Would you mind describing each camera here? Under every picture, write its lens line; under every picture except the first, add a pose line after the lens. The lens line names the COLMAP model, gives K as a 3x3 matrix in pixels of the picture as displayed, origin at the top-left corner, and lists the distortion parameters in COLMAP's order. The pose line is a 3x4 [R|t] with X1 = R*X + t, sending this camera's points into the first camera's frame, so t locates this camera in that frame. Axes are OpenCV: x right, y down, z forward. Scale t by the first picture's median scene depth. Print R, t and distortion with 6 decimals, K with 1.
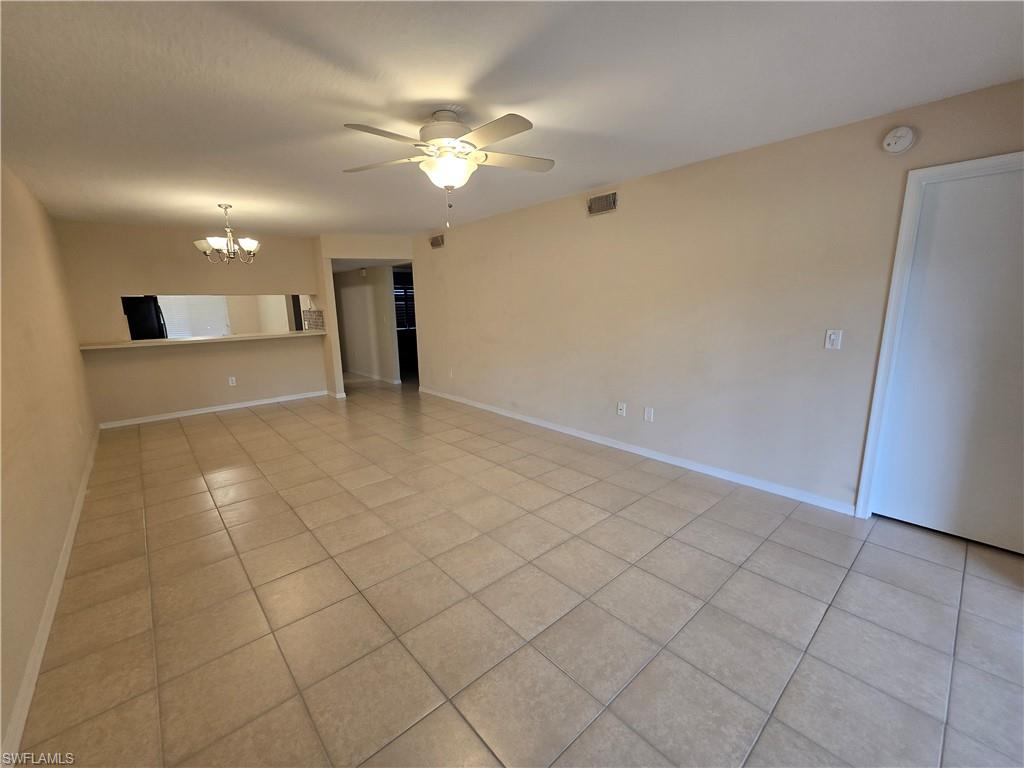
lens RADIAL K [[415.3, 0, 512.0], [0, 415.3, 384.0], [0, 0, 1]] dist [0.000616, -0.000007]
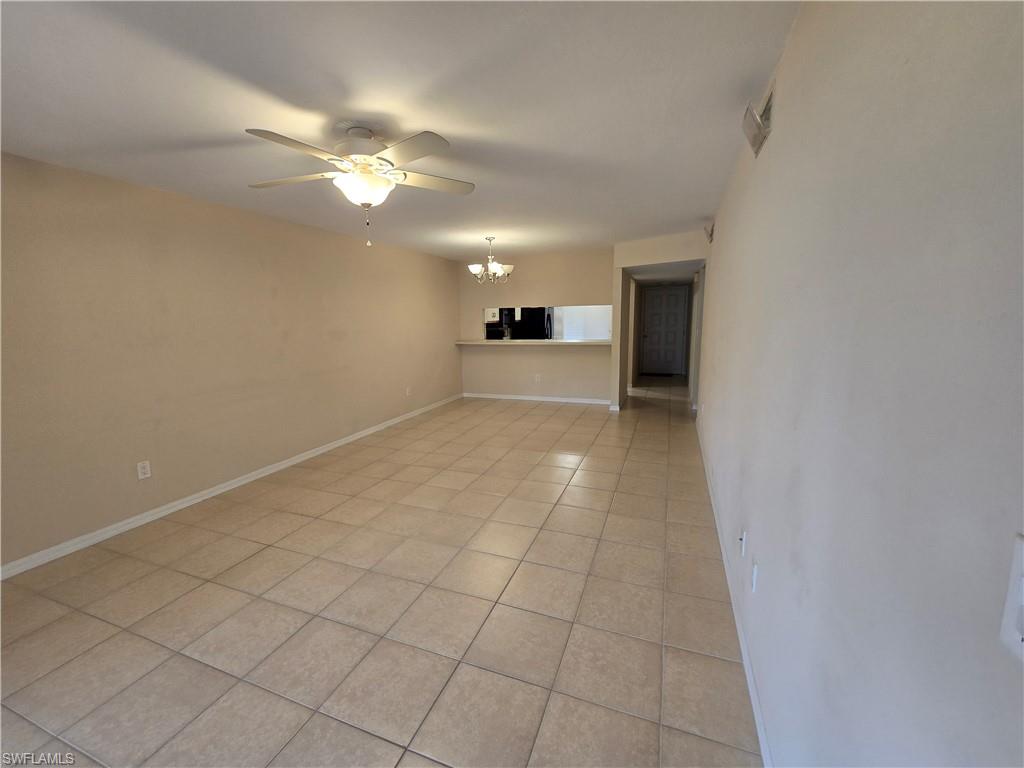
lens RADIAL K [[432.2, 0, 509.7], [0, 432.2, 371.5], [0, 0, 1]] dist [-0.000855, -0.000168]
pose [[0.458916, 0.123038, -0.879919, 0.790841], [-0.164354, 0.985029, 0.052018, -0.158474], [0.873146, 0.120747, 0.472267, 0.702962]]
